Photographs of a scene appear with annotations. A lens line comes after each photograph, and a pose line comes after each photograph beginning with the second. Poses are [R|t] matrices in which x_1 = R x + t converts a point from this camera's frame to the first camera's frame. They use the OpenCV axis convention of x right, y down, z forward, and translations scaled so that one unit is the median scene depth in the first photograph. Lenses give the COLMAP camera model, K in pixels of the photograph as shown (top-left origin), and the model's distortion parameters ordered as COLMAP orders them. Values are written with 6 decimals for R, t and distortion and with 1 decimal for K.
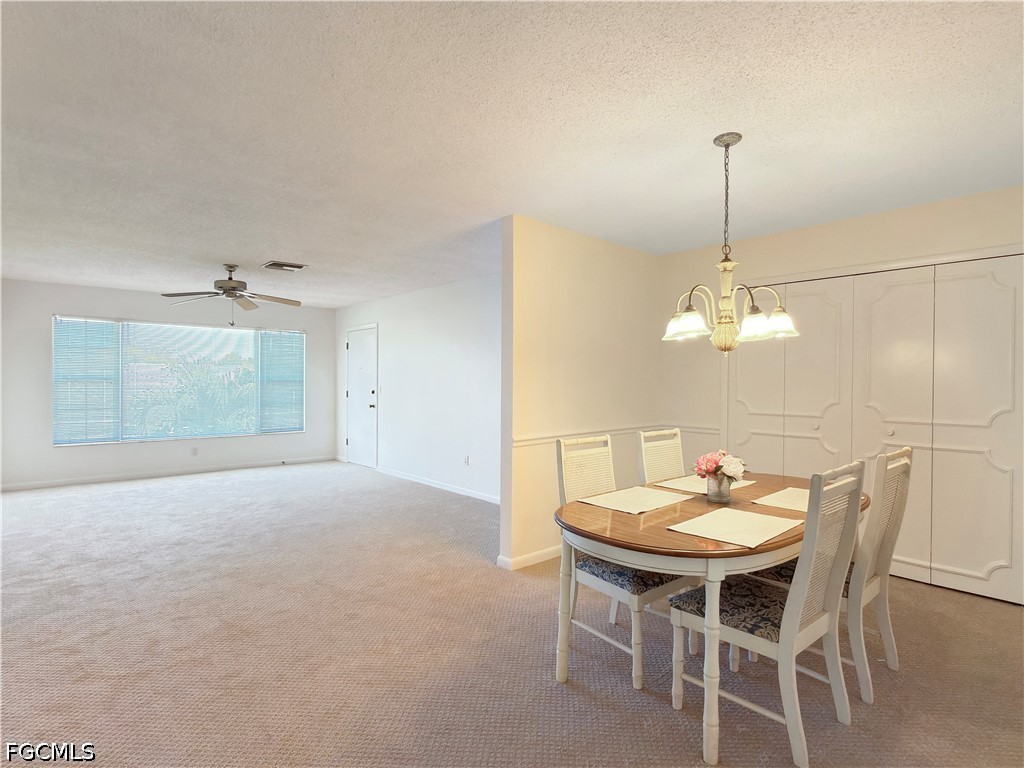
lens RADIAL K [[542.7, 0, 512.0], [0, 542.7, 384.0], [0, 0, 1]] dist [-0.000119, -0.000545]
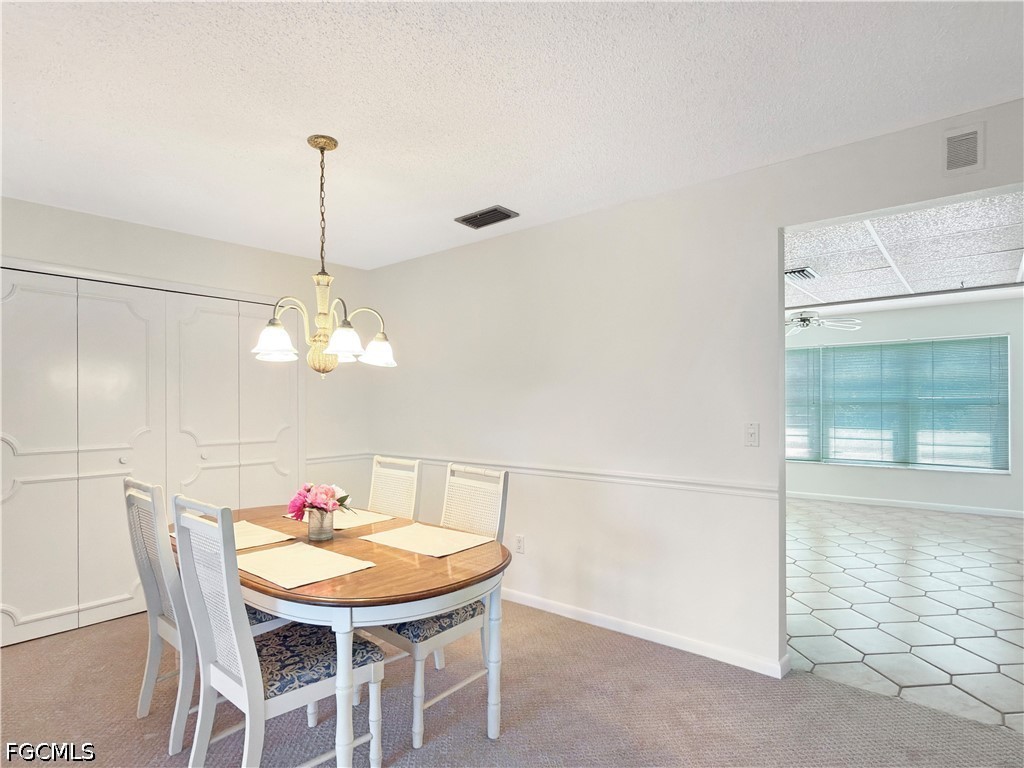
lens RADIAL K [[556.6, 0, 511.1], [0, 556.6, 402.7], [0, 0, 1]] dist [-0.000419, 0.000029]
pose [[-0.140791, -0.001242, 0.990039, -0.576820], [0.012907, 0.999912, 0.003090, -0.008335], [-0.989955, 0.013213, -0.140762, 0.814579]]
